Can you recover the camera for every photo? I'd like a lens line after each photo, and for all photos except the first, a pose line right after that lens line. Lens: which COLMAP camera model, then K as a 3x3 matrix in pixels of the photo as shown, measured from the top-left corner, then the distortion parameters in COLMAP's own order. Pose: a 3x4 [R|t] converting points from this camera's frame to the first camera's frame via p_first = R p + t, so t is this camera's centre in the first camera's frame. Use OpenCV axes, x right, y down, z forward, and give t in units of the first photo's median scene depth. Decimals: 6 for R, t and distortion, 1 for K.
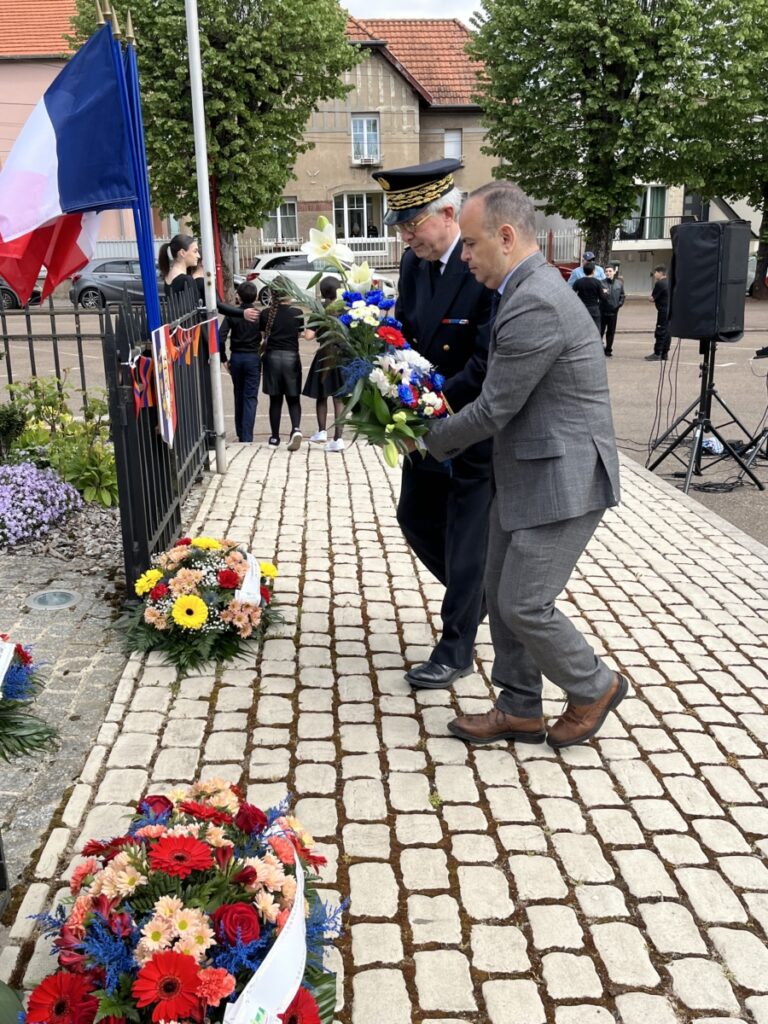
lens RADIAL K [[994.7, 0, 384.0], [0, 994.7, 512.0], [0, 0, 1]] dist [0.034479, -0.000416]
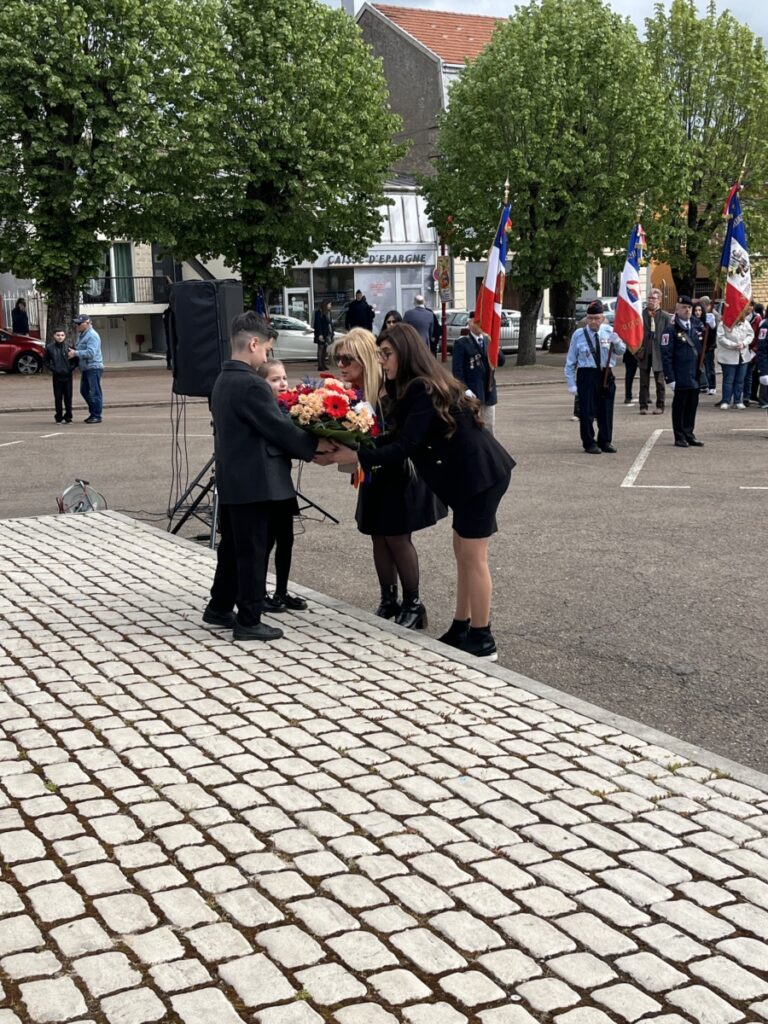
lens RADIAL K [[1236.5, 0, 384.0], [0, 1236.5, 512.0], [0, 0, 1]] dist [0.112383, -0.325864]
pose [[0.894918, -0.079868, 0.439025, -0.138413], [0.123625, 0.989717, -0.071948, 0.091246], [-0.428764, 0.118662, 0.895589, -0.297343]]
